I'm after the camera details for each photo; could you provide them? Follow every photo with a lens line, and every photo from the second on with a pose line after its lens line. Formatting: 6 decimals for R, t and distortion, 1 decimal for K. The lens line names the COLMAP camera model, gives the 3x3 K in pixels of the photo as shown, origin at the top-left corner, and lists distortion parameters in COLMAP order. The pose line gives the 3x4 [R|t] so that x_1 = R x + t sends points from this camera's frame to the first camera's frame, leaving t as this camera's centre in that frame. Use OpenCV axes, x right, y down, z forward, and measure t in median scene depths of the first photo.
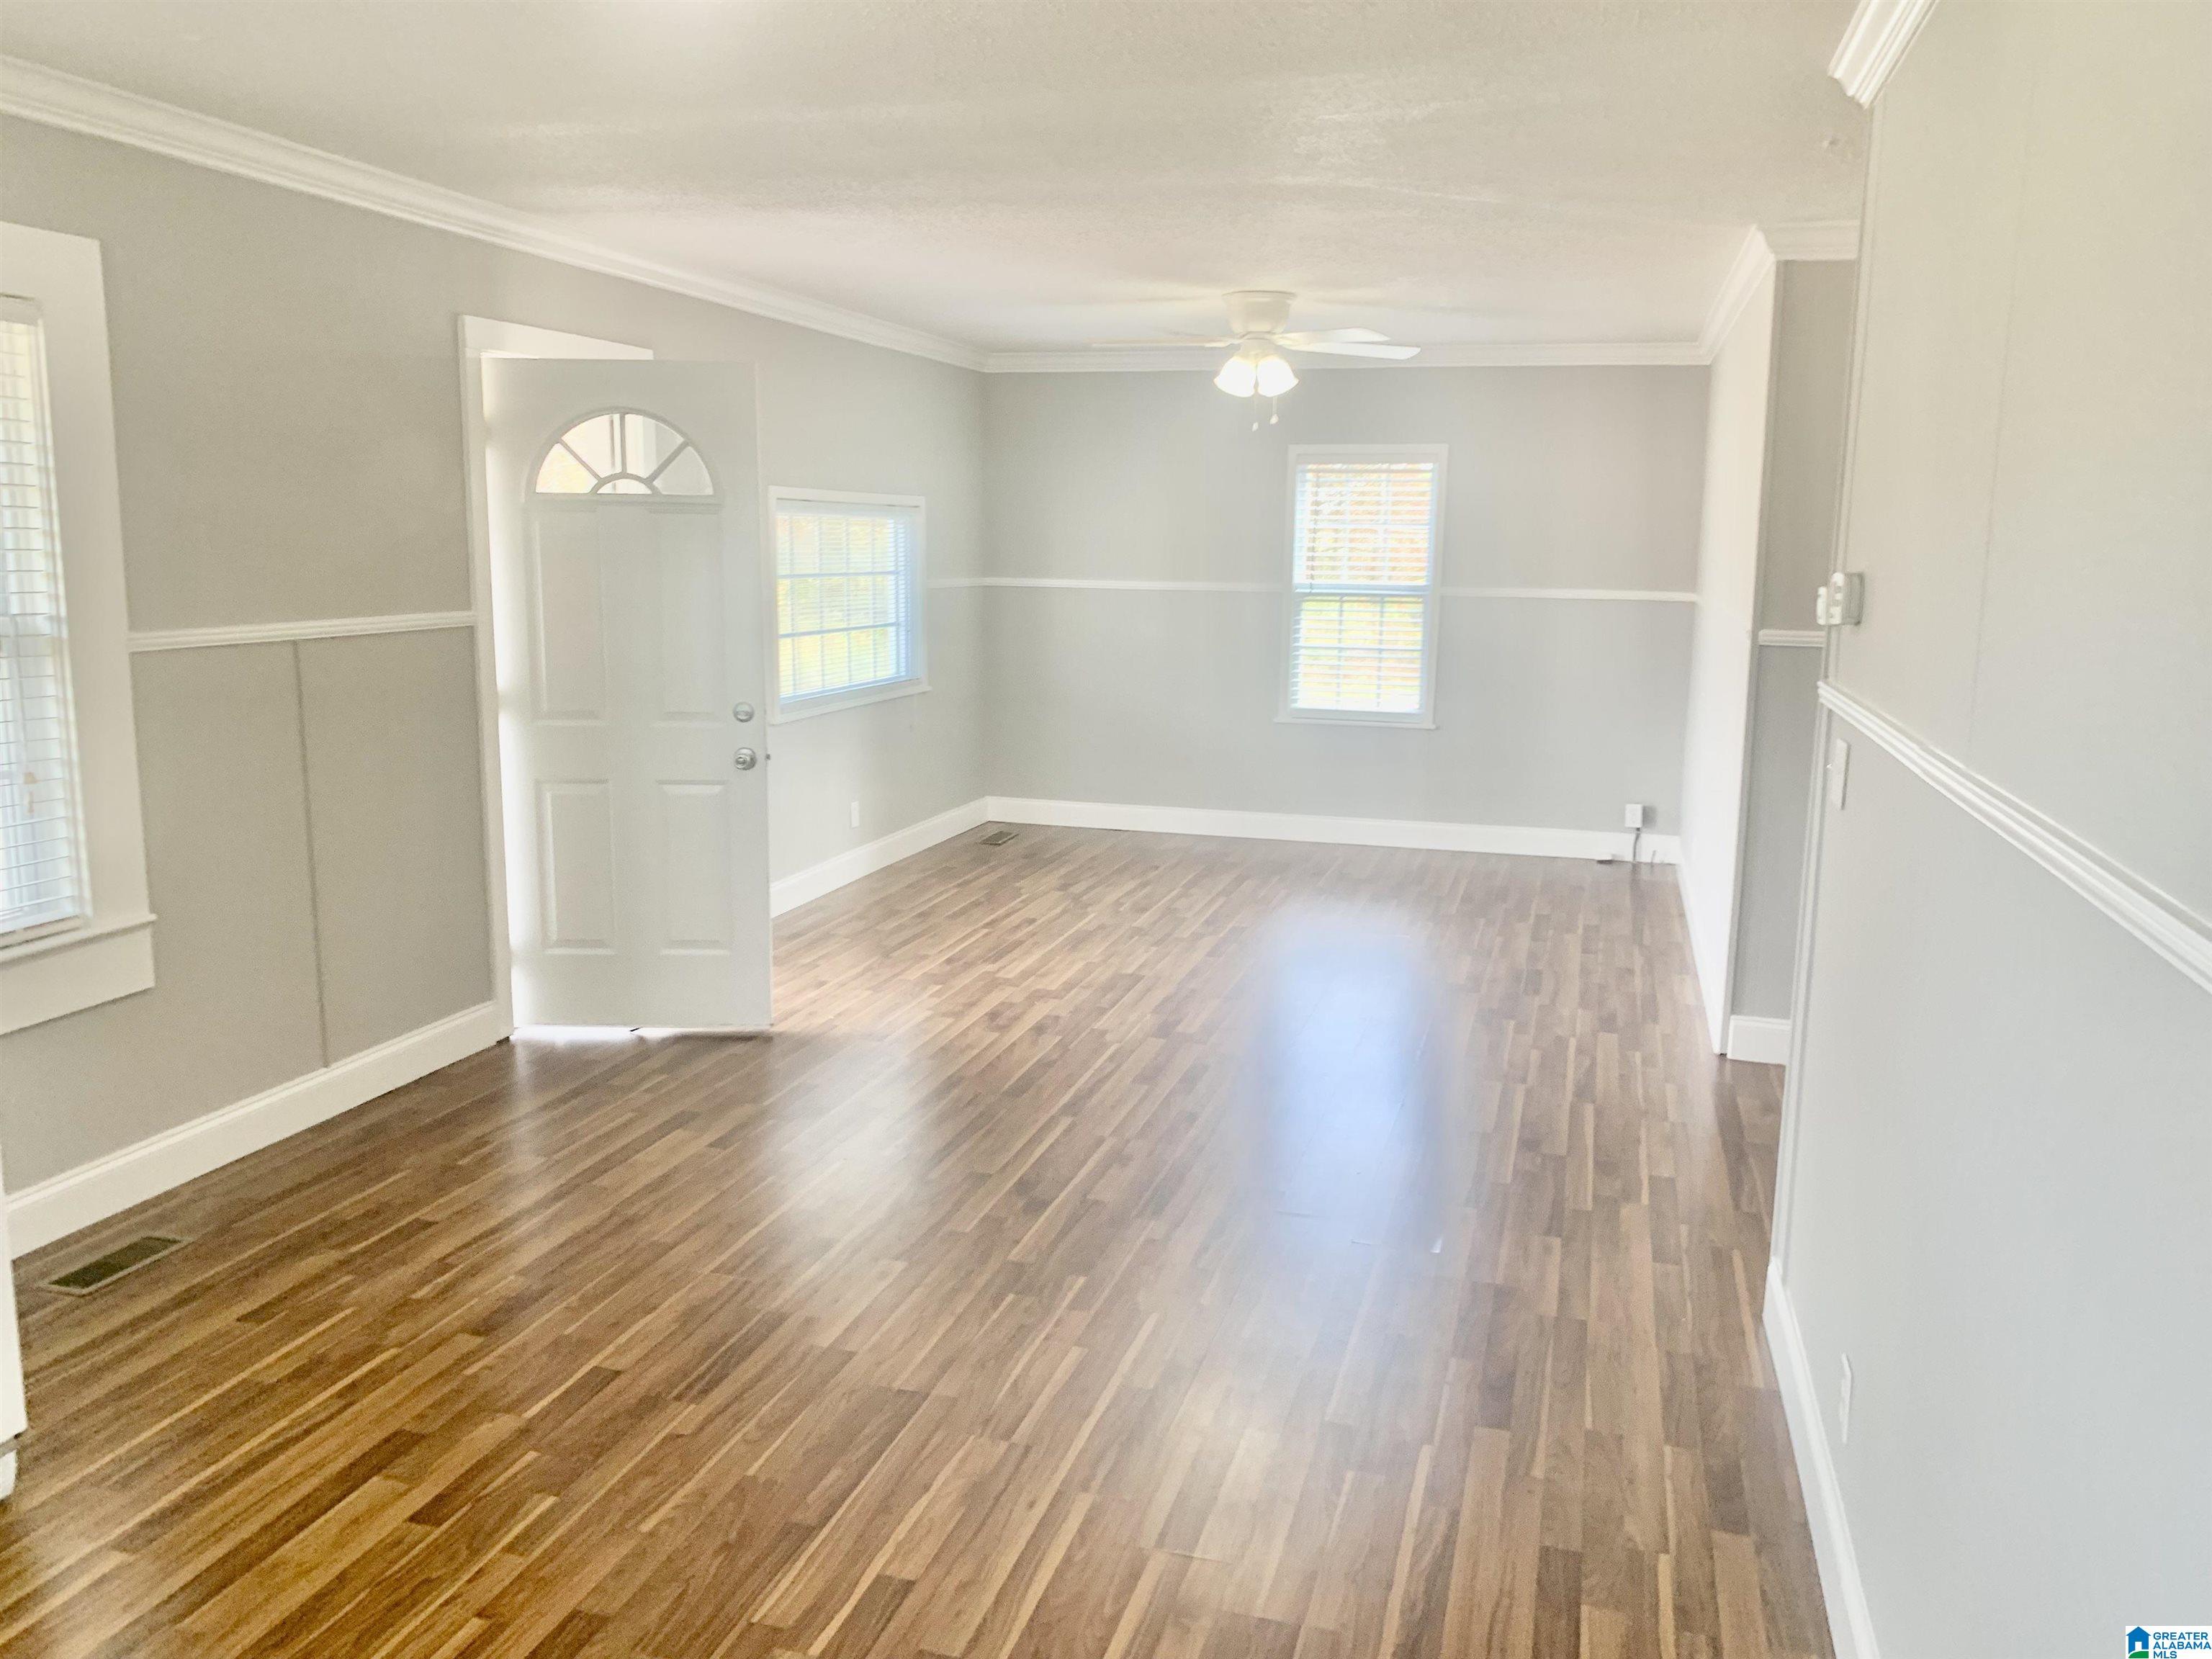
lens RADIAL K [[1685.0, 0, 1106.0], [0, 1685.0, 829.5], [0, 0, 1]] dist [0.006097, -0.013894]
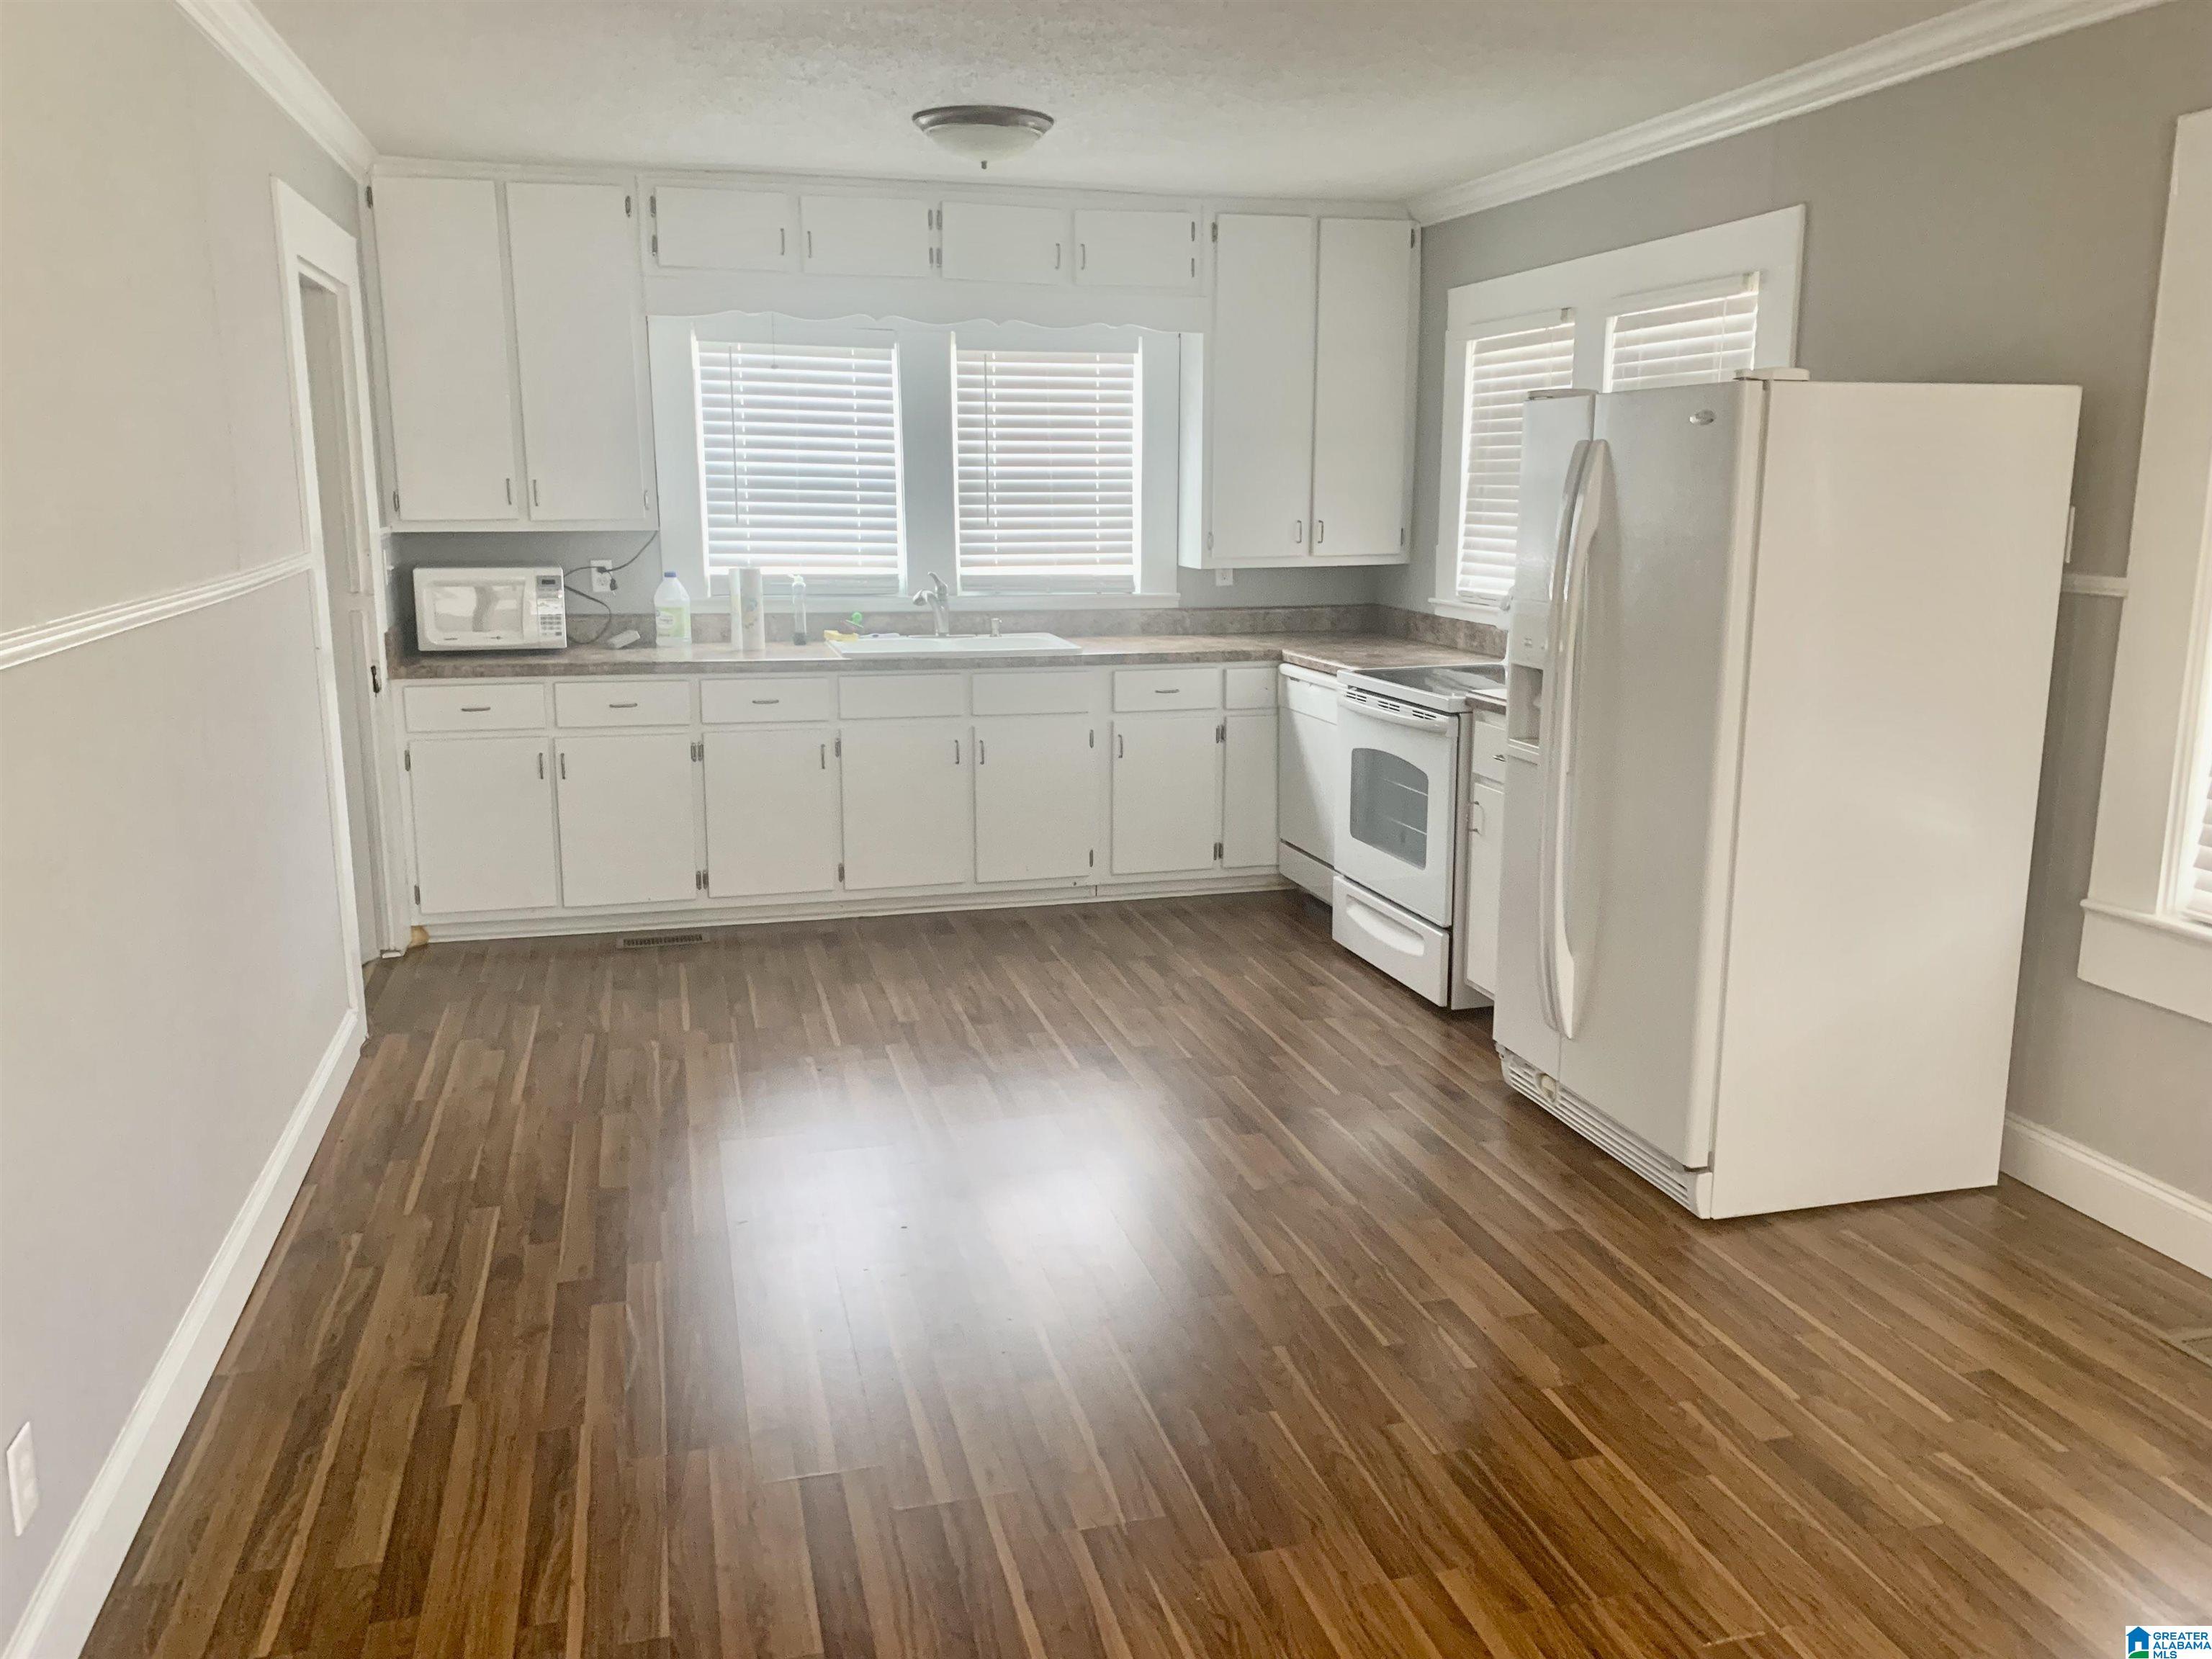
lens RADIAL K [[1685.0, 0, 1106.0], [0, 1685.0, 829.5], [0, 0, 1]] dist [0.006097, -0.013894]
pose [[-0.854823, 0.092238, -0.510656, 0.282751], [-0.101489, 0.935355, 0.338839, -0.211633], [0.508899, 0.341473, -0.790202, 1.347993]]
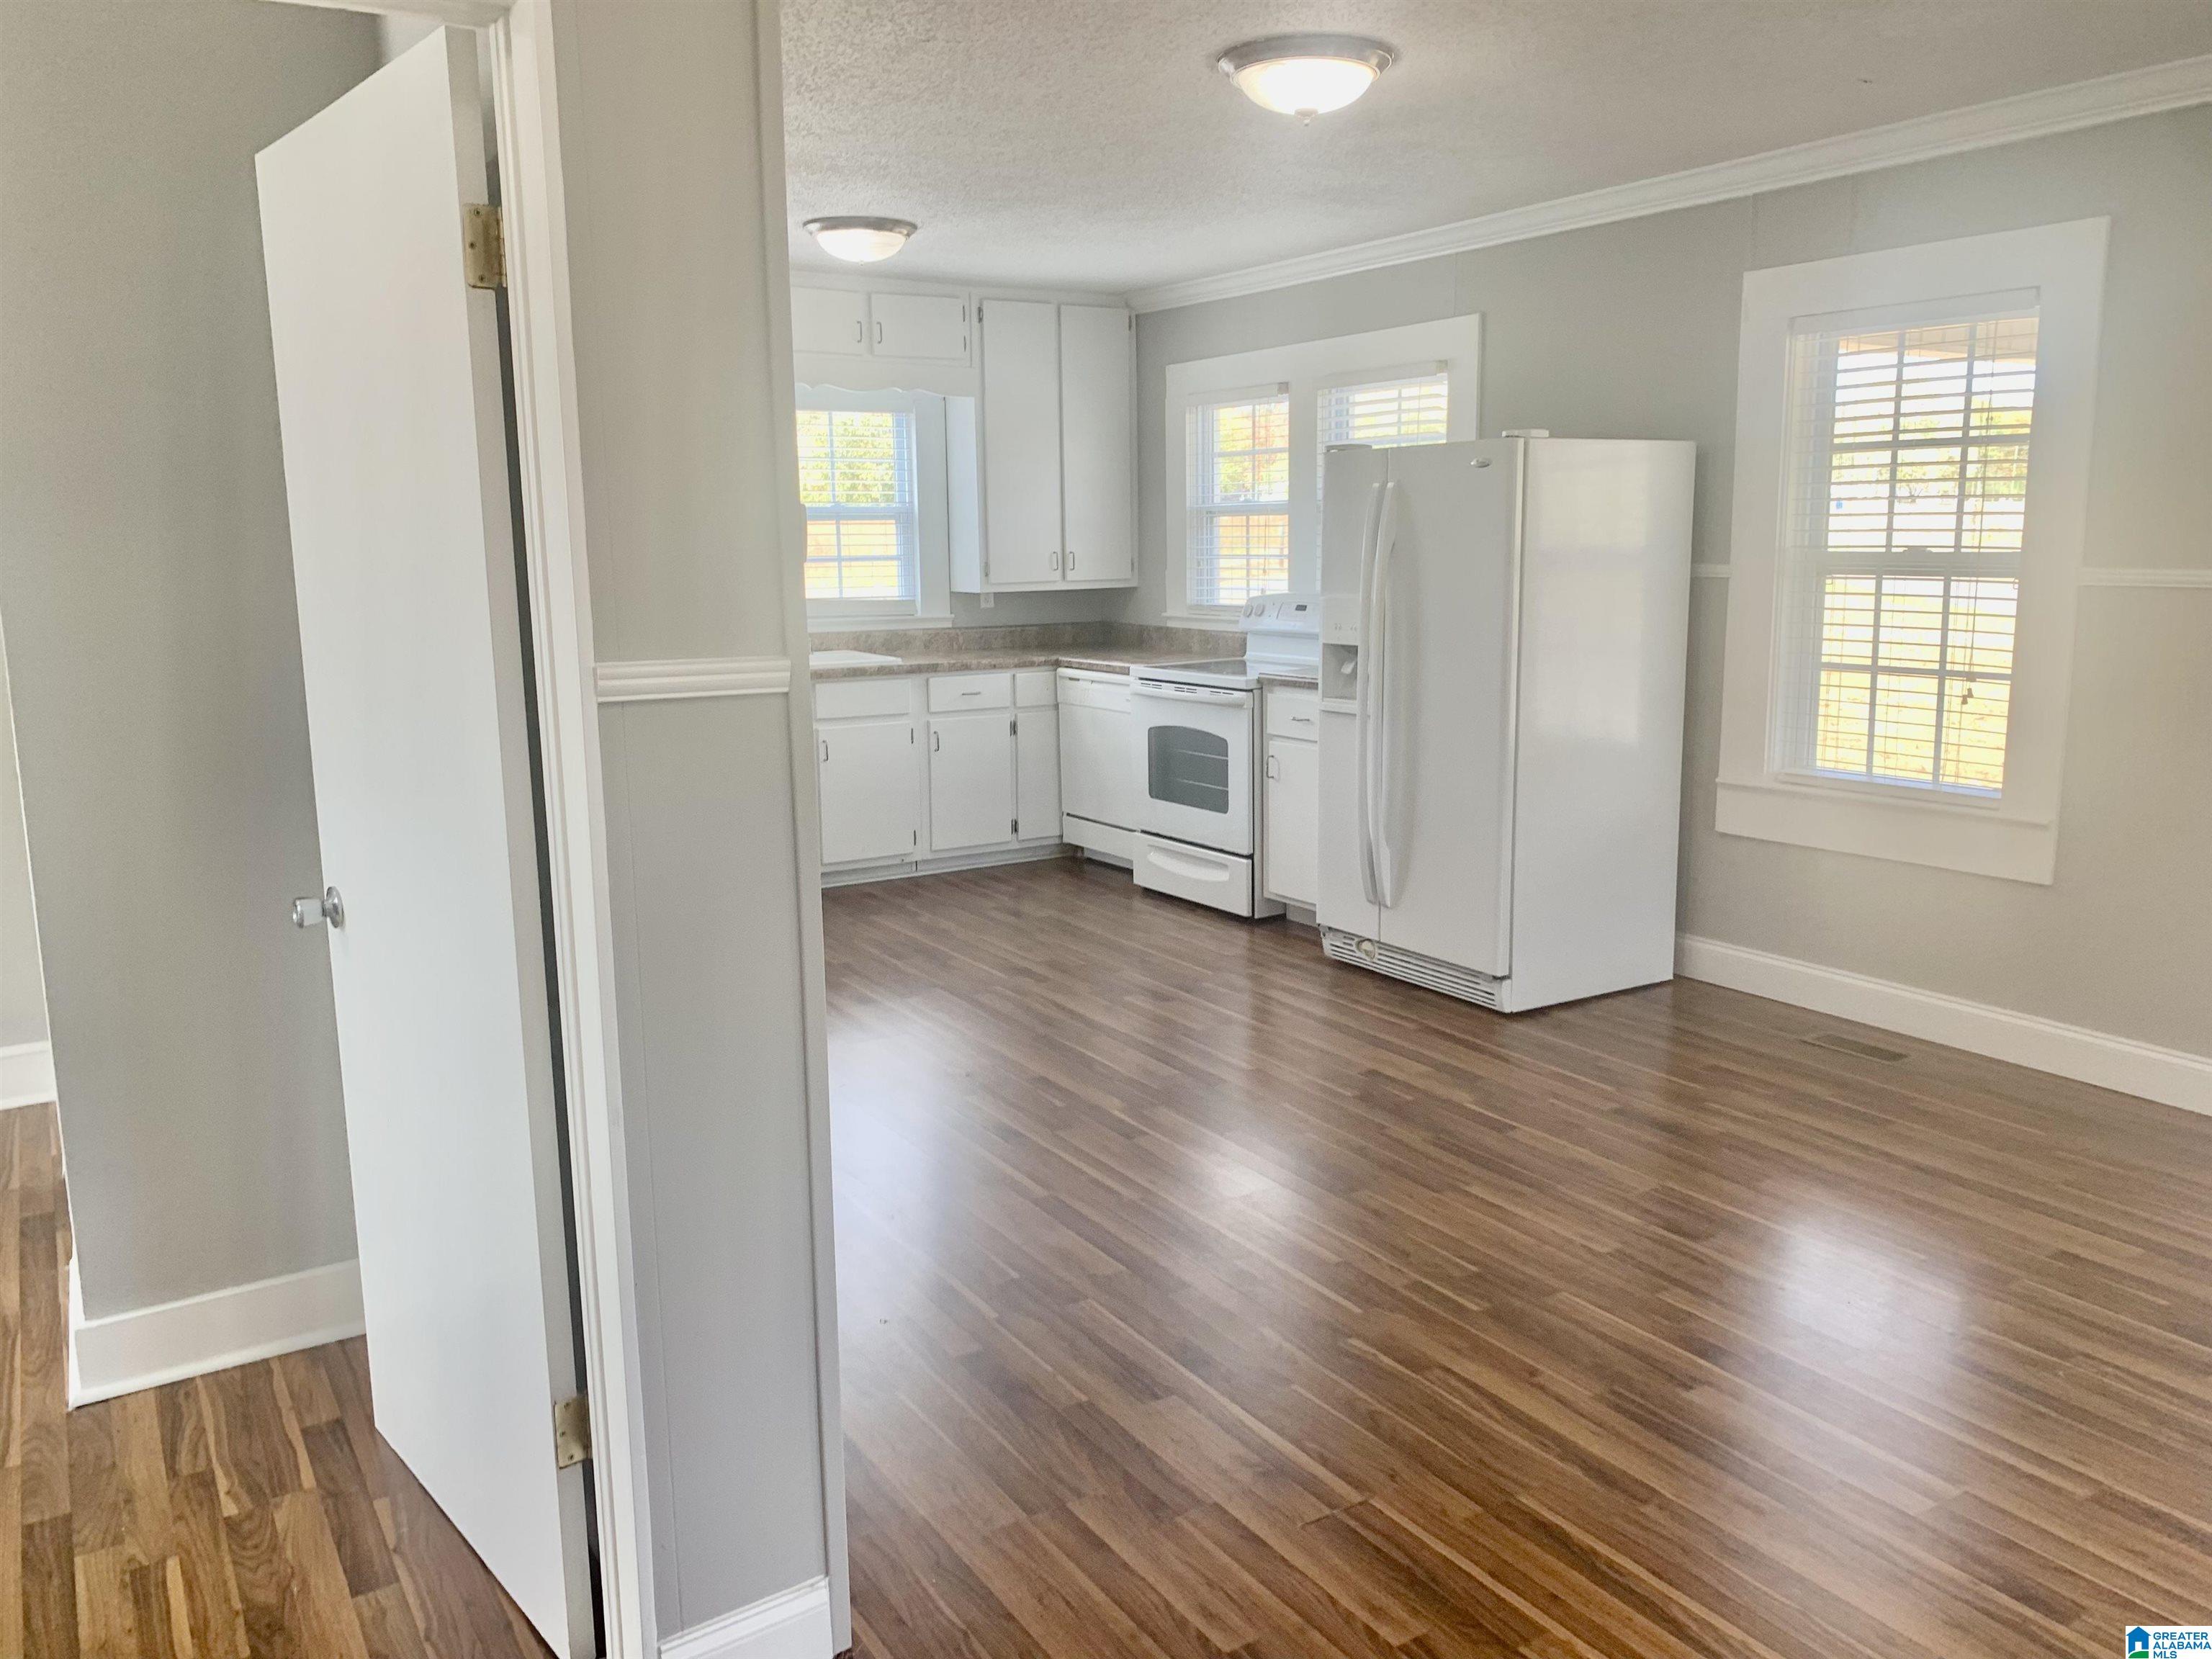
lens RADIAL K [[1685.0, 0, 1106.0], [0, 1685.0, 829.5], [0, 0, 1]] dist [0.006097, -0.013894]
pose [[-0.666329, 0.124331, -0.735219, 0.770565], [-0.126055, 0.953027, 0.275407, -0.196813], [0.734925, 0.276190, -0.619358, 1.415906]]
